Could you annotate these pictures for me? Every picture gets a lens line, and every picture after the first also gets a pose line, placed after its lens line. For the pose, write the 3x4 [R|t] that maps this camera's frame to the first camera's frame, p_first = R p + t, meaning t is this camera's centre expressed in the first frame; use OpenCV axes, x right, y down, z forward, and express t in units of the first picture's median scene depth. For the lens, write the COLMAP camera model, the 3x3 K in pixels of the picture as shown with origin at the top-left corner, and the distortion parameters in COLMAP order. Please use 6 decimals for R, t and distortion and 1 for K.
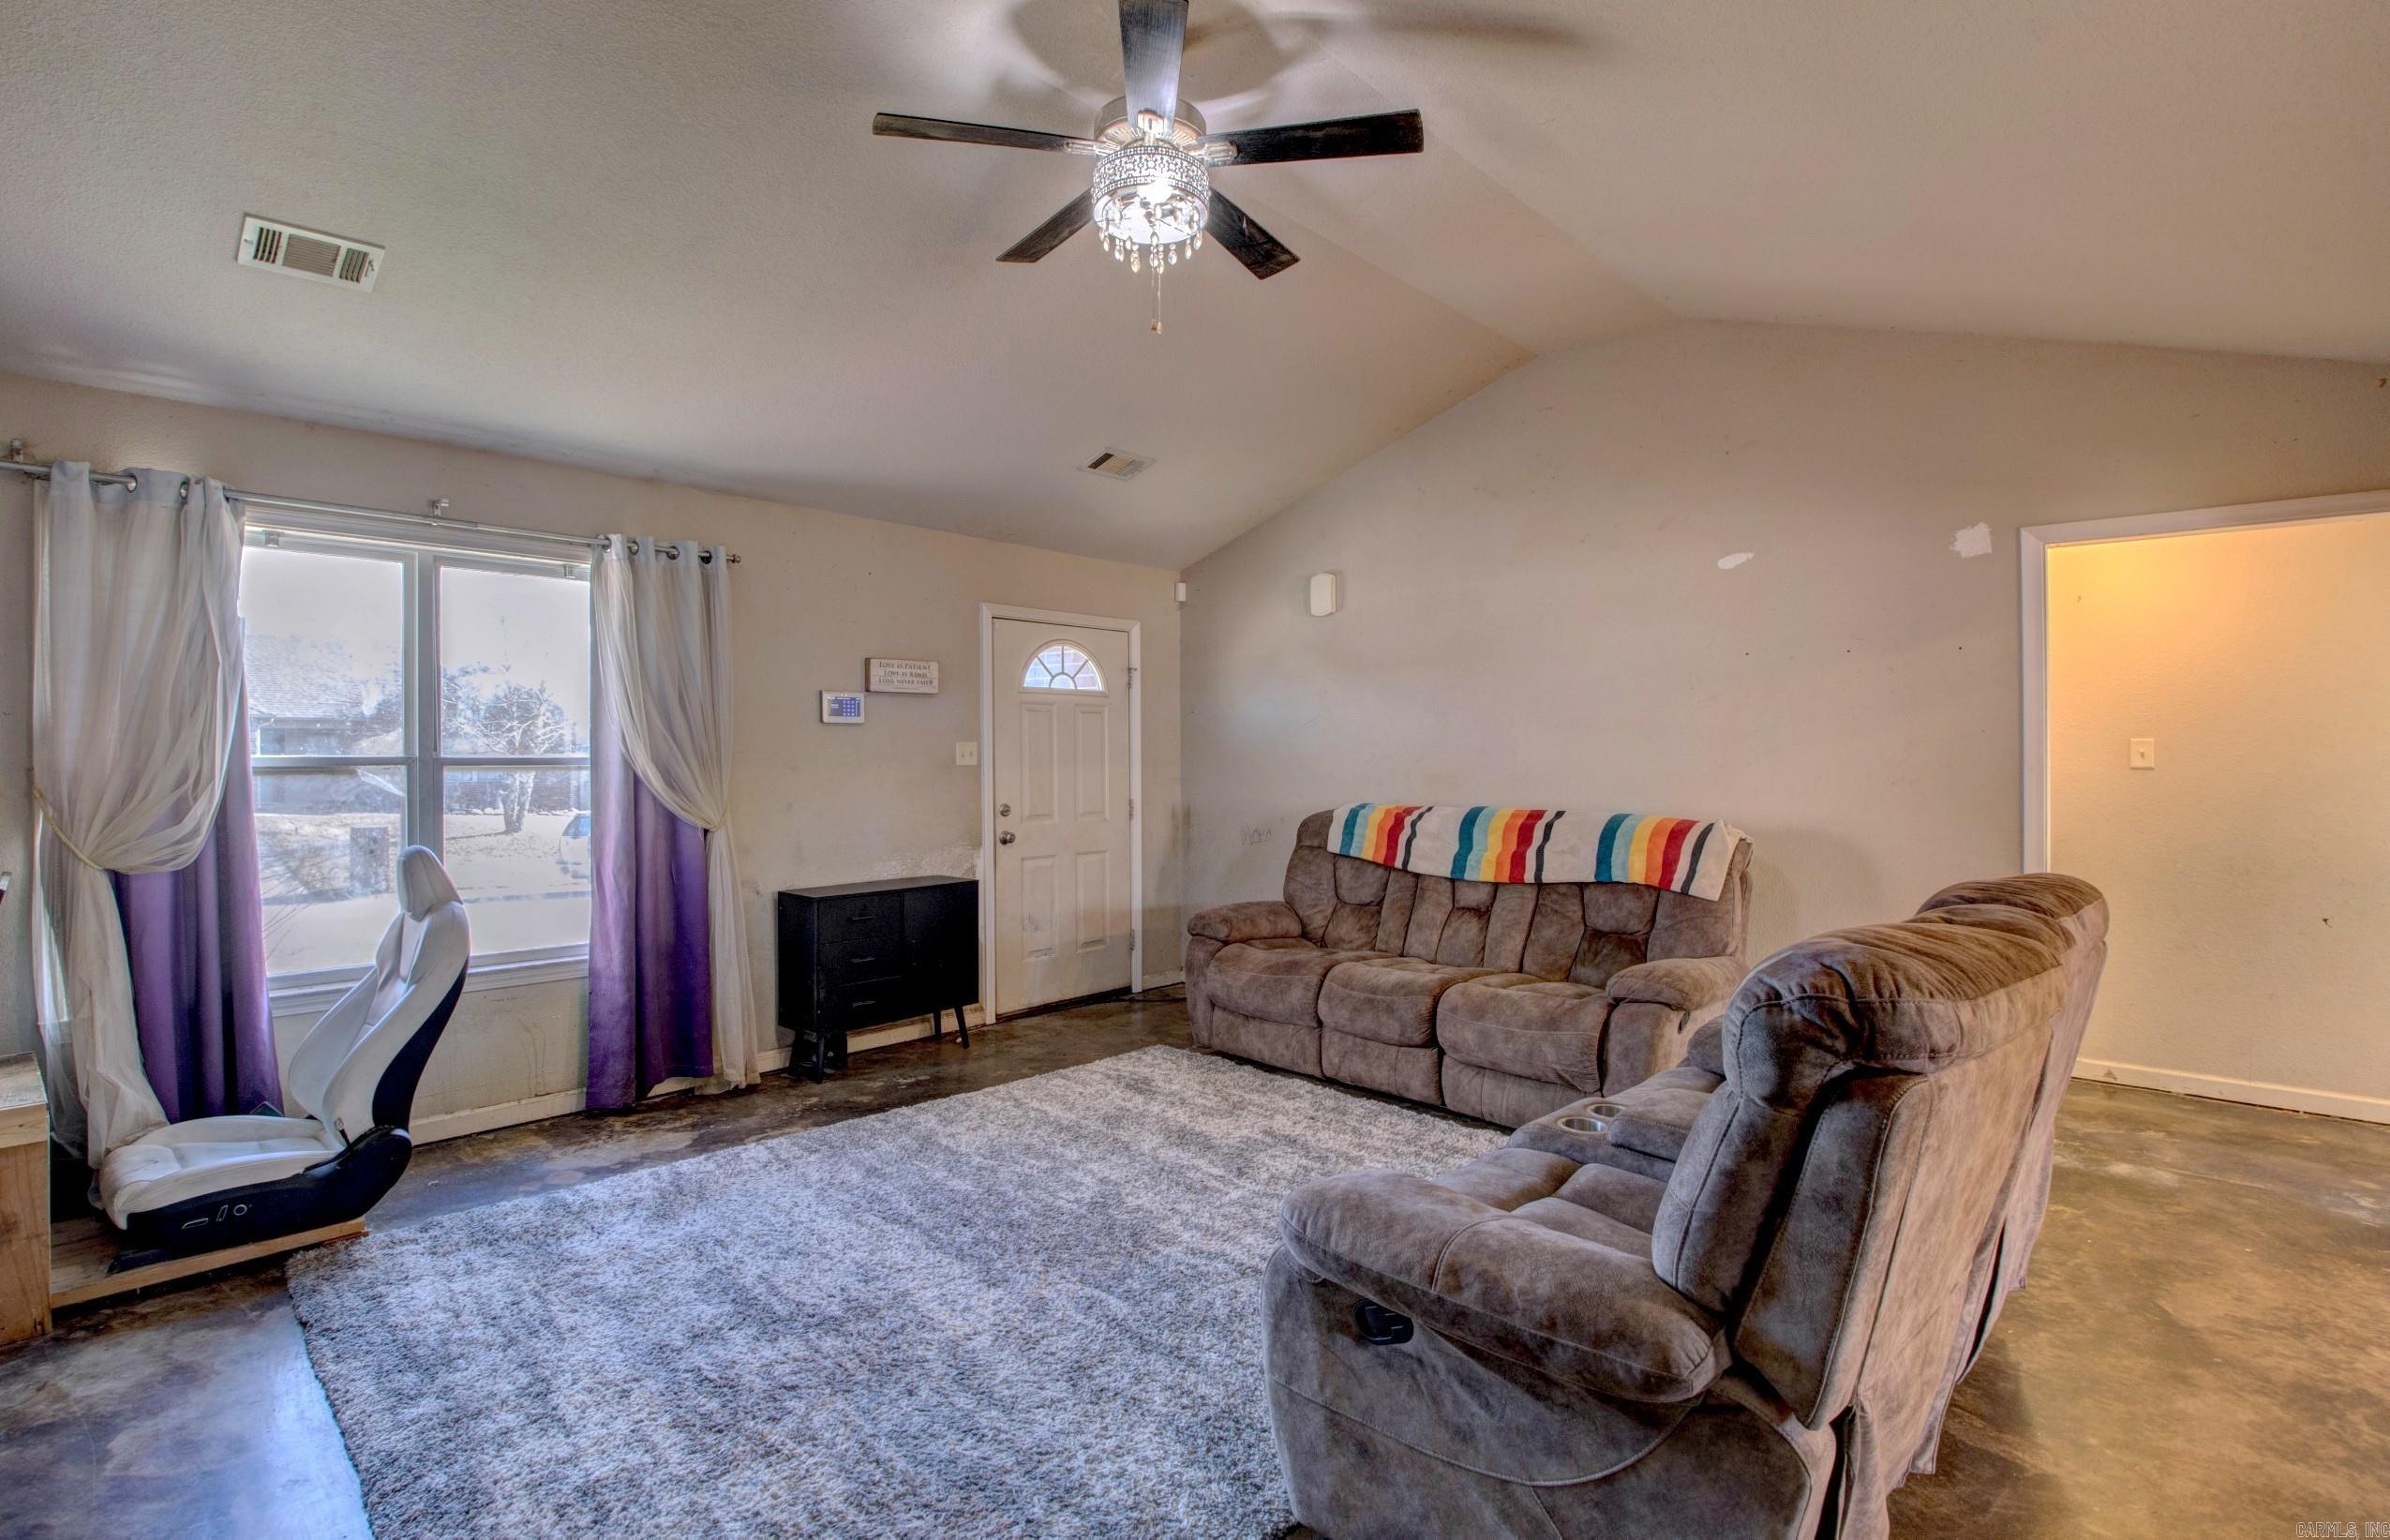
lens RADIAL K [[1085.6, 0, 1200.5], [0, 1085.6, 759.8], [0, 0, 1]] dist [0.002975, -0.018050]
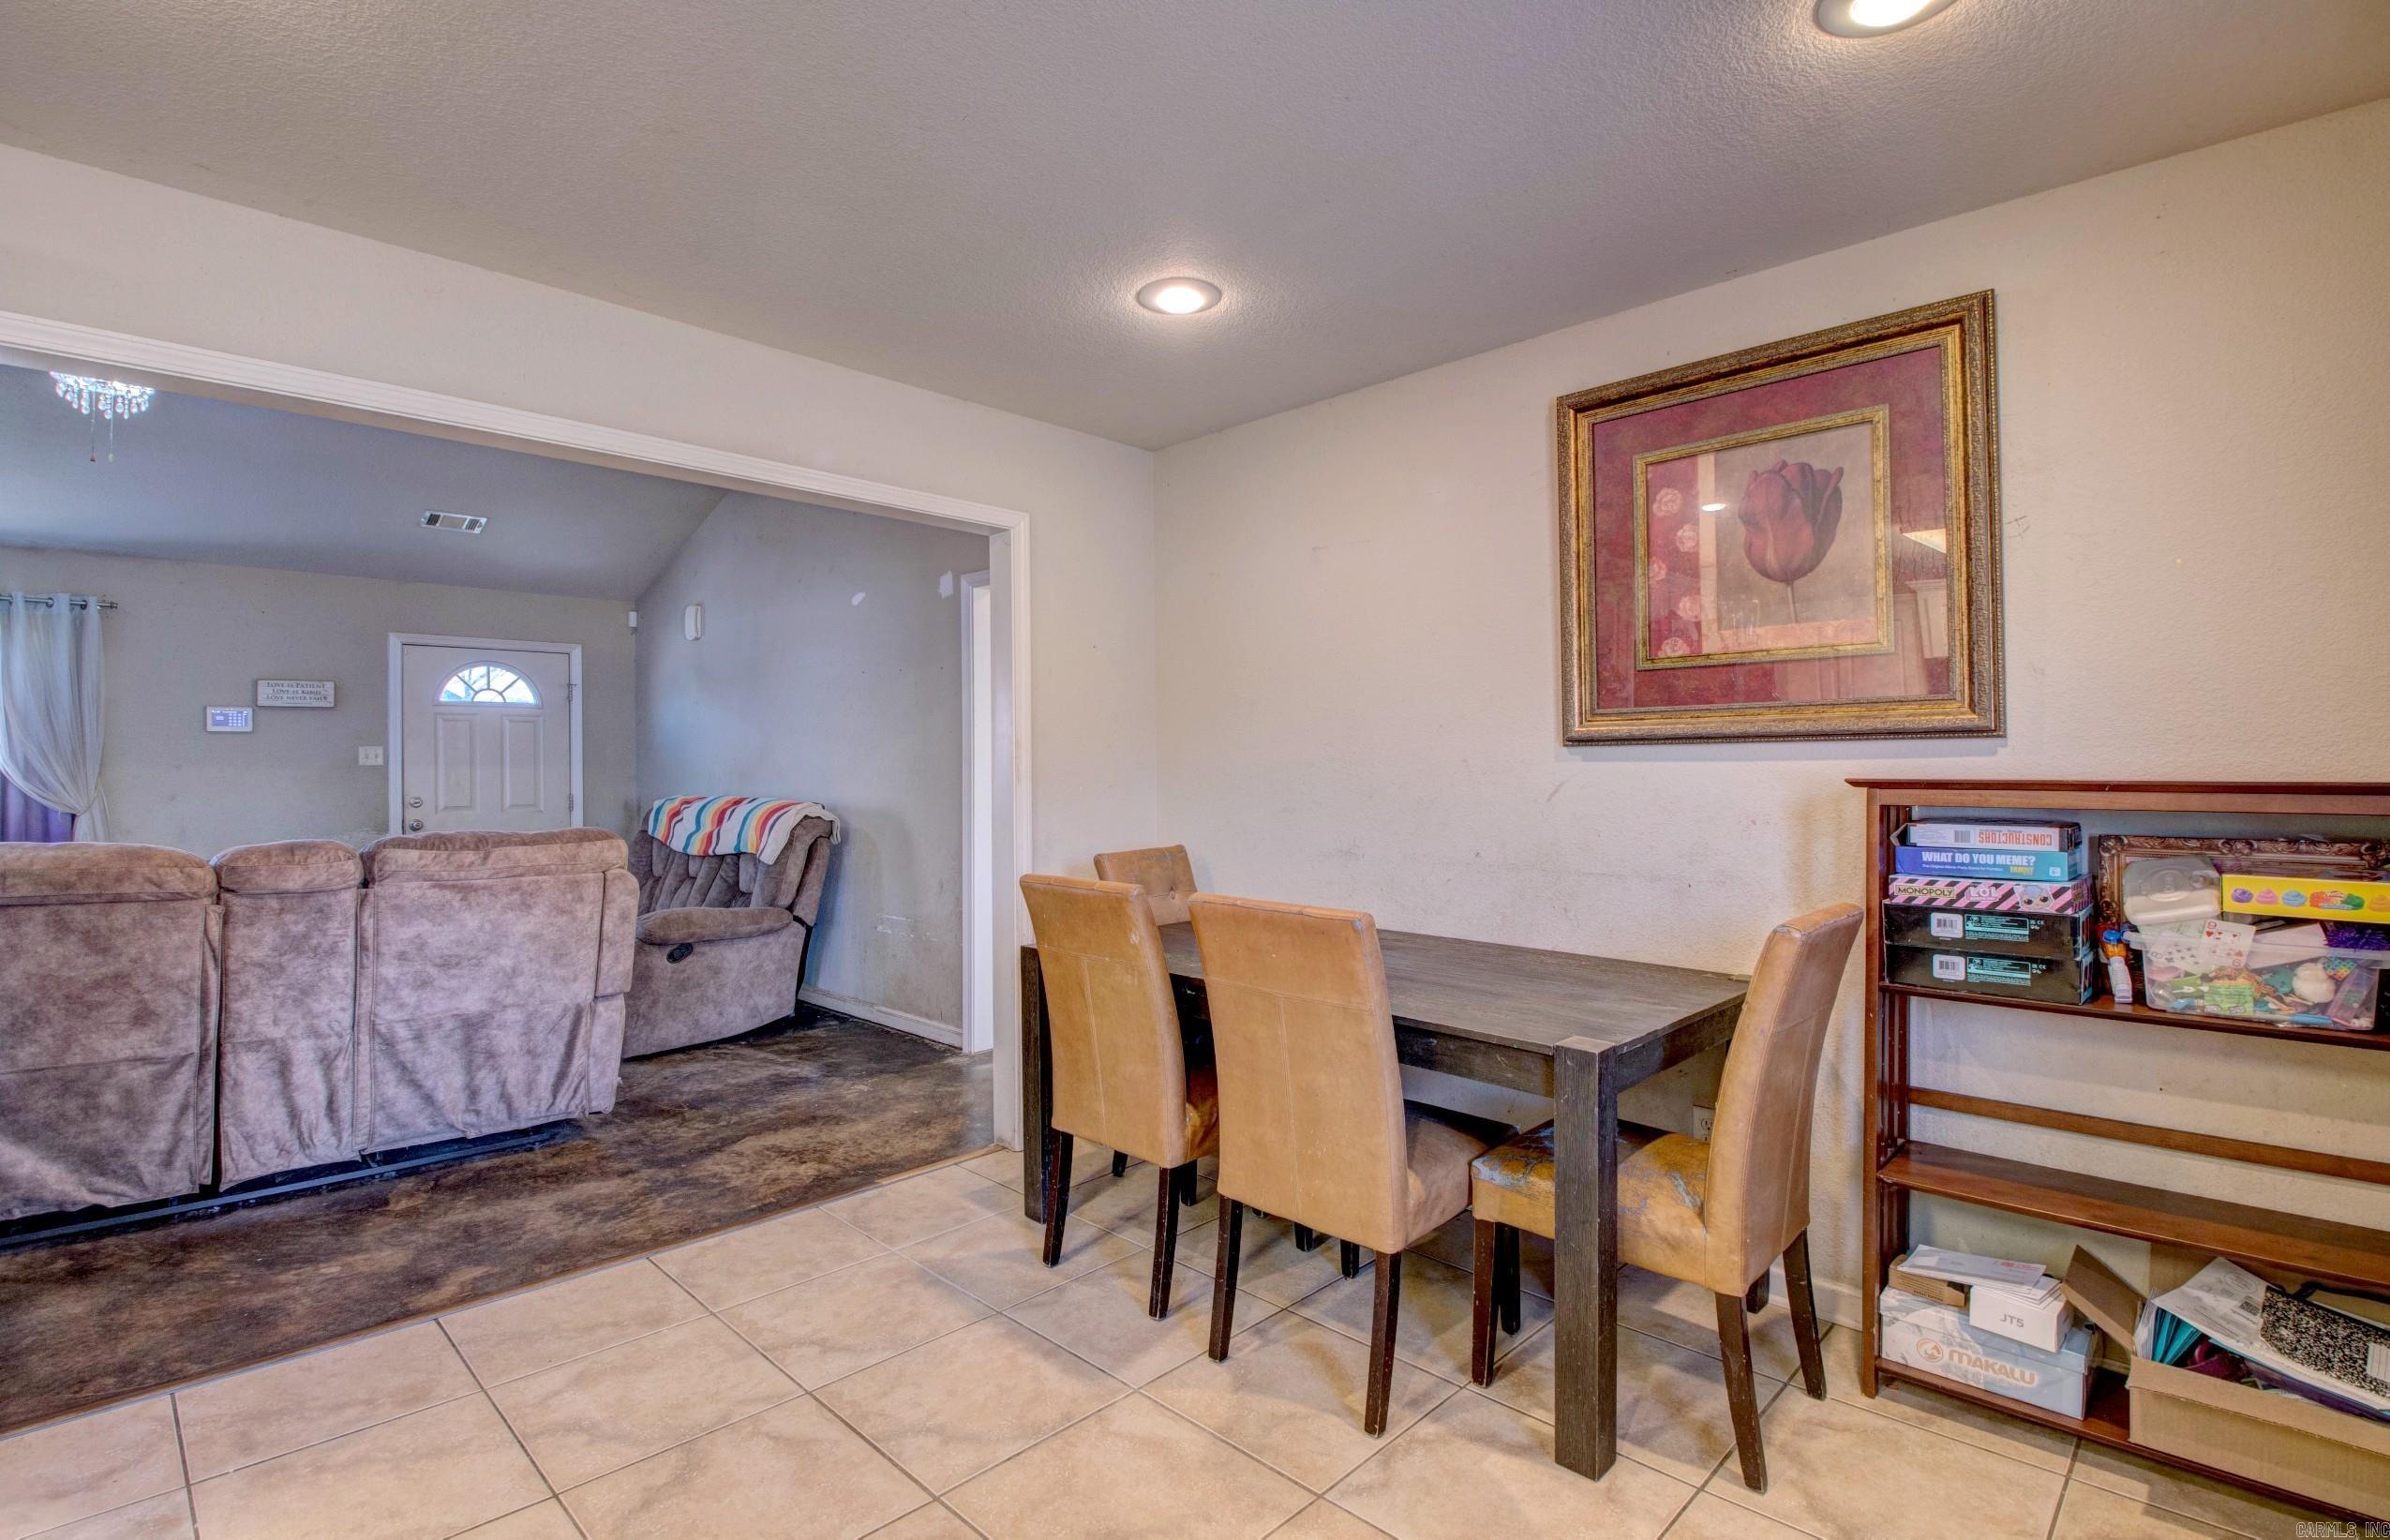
lens RADIAL K [[1095.4, 0, 1203.6], [0, 1095.4, 760.2], [0, 0, 1]] dist [-0.010820, -0.009560]
pose [[0.999935, -0.005184, -0.010112, 0.817737], [0.005113, 0.999962, -0.007065, 0.013839], [0.010148, 0.007013, 0.999924, -0.237174]]
